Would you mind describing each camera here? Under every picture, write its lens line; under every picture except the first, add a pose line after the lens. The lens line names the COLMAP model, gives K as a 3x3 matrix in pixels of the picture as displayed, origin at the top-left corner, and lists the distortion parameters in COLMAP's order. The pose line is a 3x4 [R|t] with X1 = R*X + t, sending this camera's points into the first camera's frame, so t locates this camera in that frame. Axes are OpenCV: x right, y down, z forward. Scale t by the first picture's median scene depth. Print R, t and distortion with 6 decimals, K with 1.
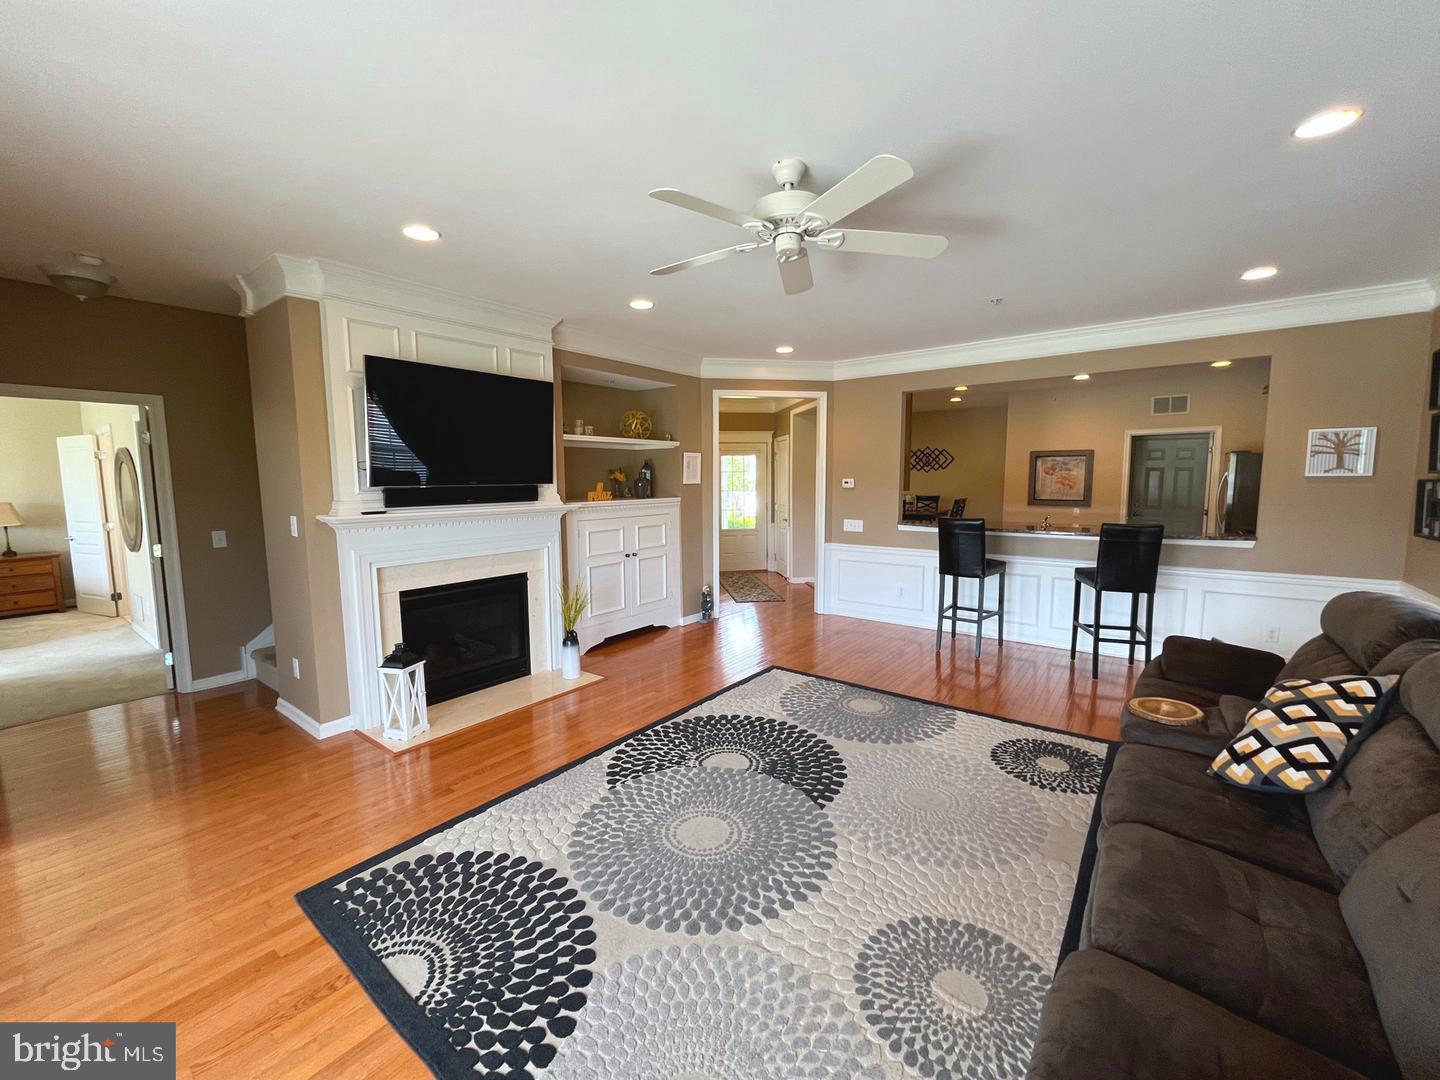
lens RADIAL K [[584.5, 0, 720.9], [0, 584.5, 538.2], [0, 0, 1]] dist [-0.000083, -0.000077]
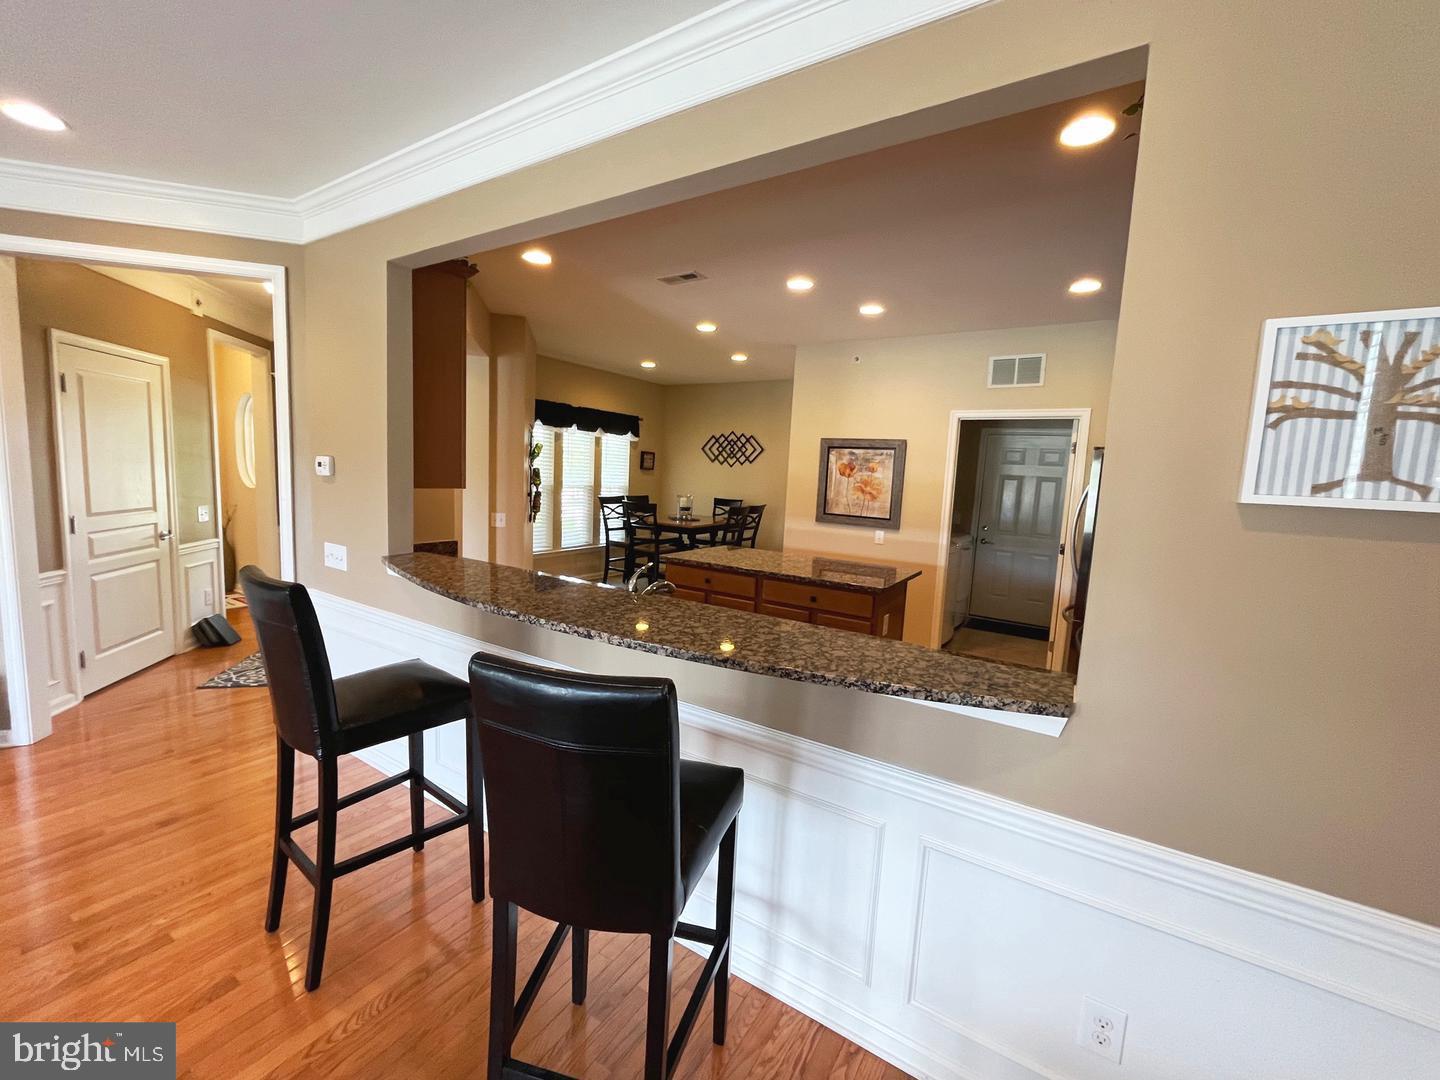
lens RADIAL K [[584.5, 0, 718.1], [0, 584.5, 538.4], [0, 0, 1]] dist [-0.000083, -0.000077]
pose [[0.994514, 0.044657, 0.094590, 0.375018], [-0.045765, 0.998906, 0.009579, -0.041438], [-0.094059, -0.013855, 0.995470, 0.384193]]
